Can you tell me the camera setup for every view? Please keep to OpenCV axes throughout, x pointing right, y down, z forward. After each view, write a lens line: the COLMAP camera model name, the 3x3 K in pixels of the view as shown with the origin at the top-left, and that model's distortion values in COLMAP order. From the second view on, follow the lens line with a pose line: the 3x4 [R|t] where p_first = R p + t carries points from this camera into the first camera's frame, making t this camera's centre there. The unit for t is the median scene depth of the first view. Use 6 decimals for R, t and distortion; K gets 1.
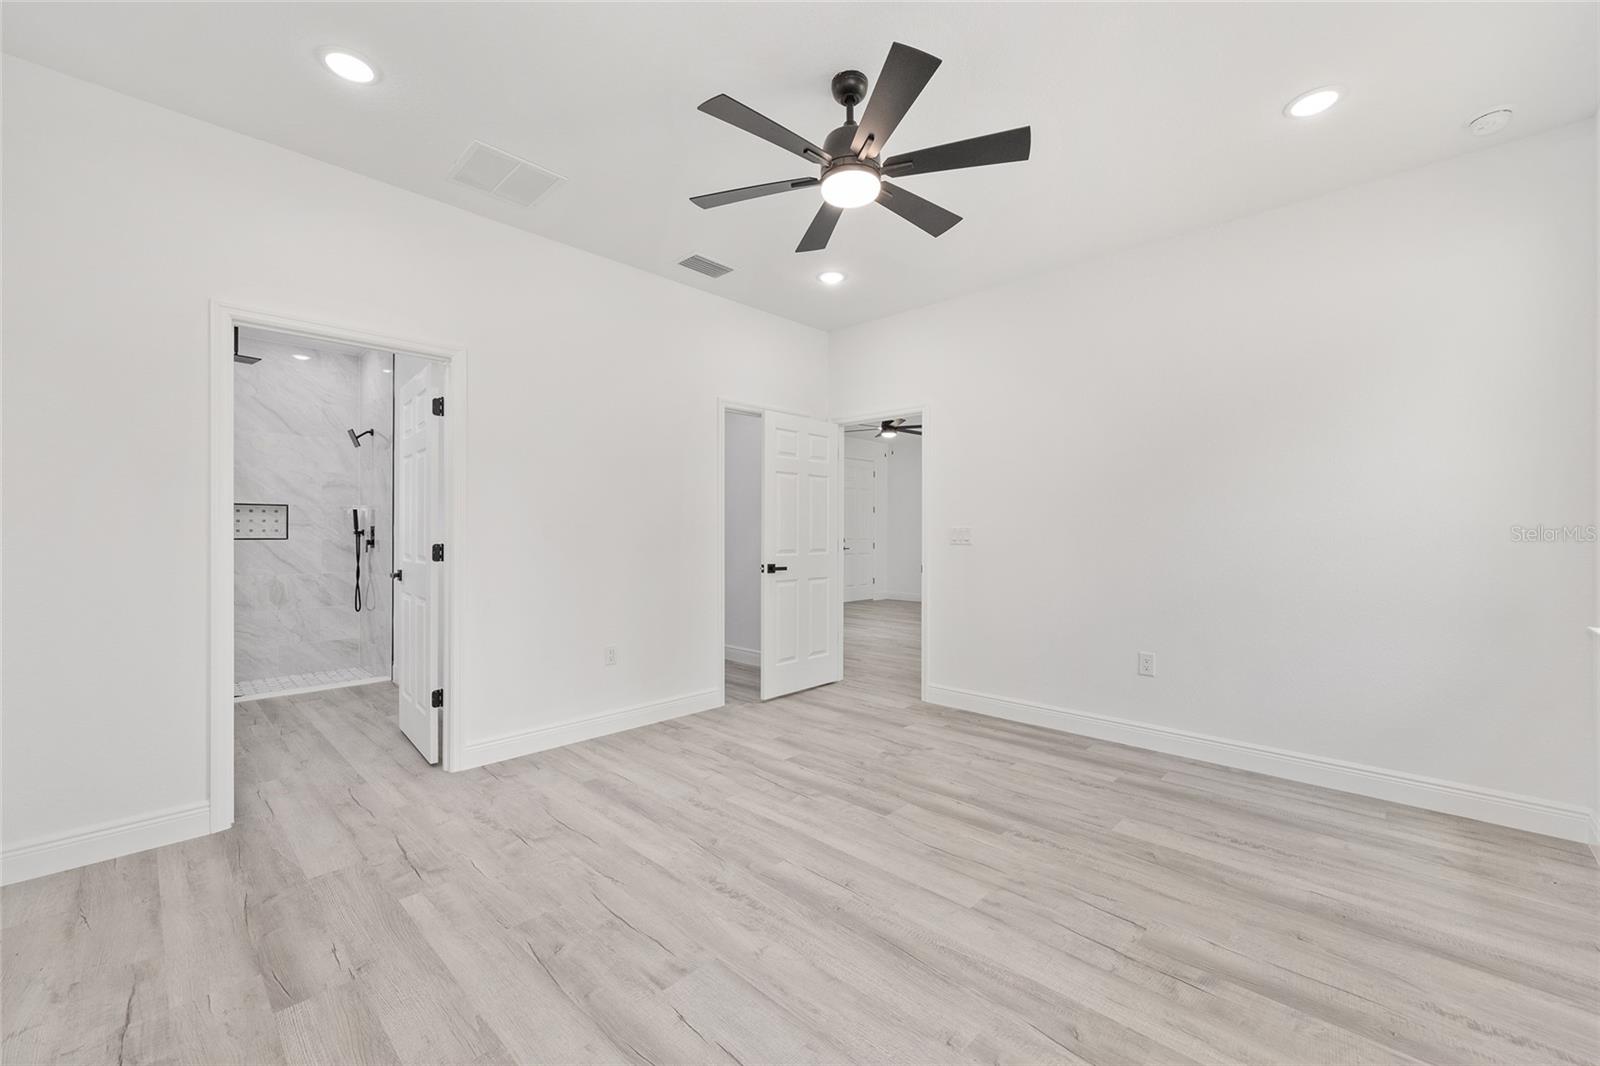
lens RADIAL K [[638.6, 0, 802.5], [0, 638.6, 531.0], [0, 0, 1]] dist [0.003358, 0.000771]
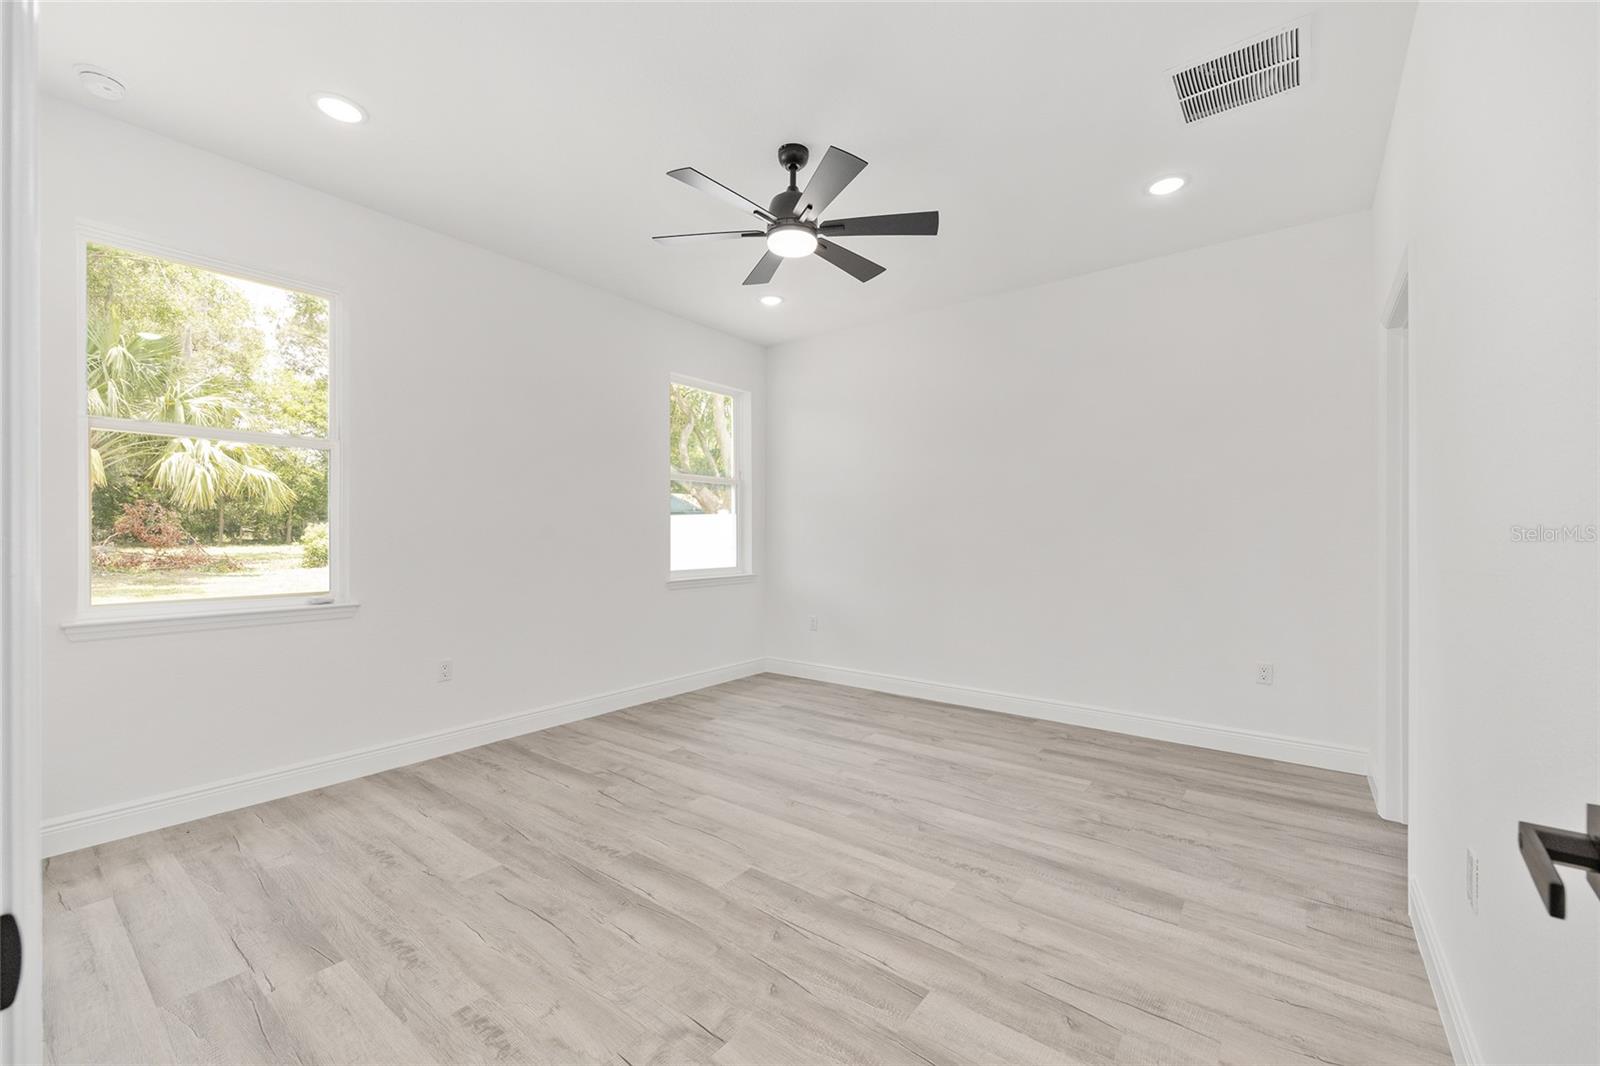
lens RADIAL K [[638.6, 0, 802.5], [0, 638.6, 531.0], [0, 0, 1]] dist [0.003358, 0.000771]
pose [[-0.994055, -0.003769, -0.108812, 0.127736], [-0.003016, 0.999970, -0.007082, 0.004062], [0.108836, -0.006711, -0.994037, 1.514930]]
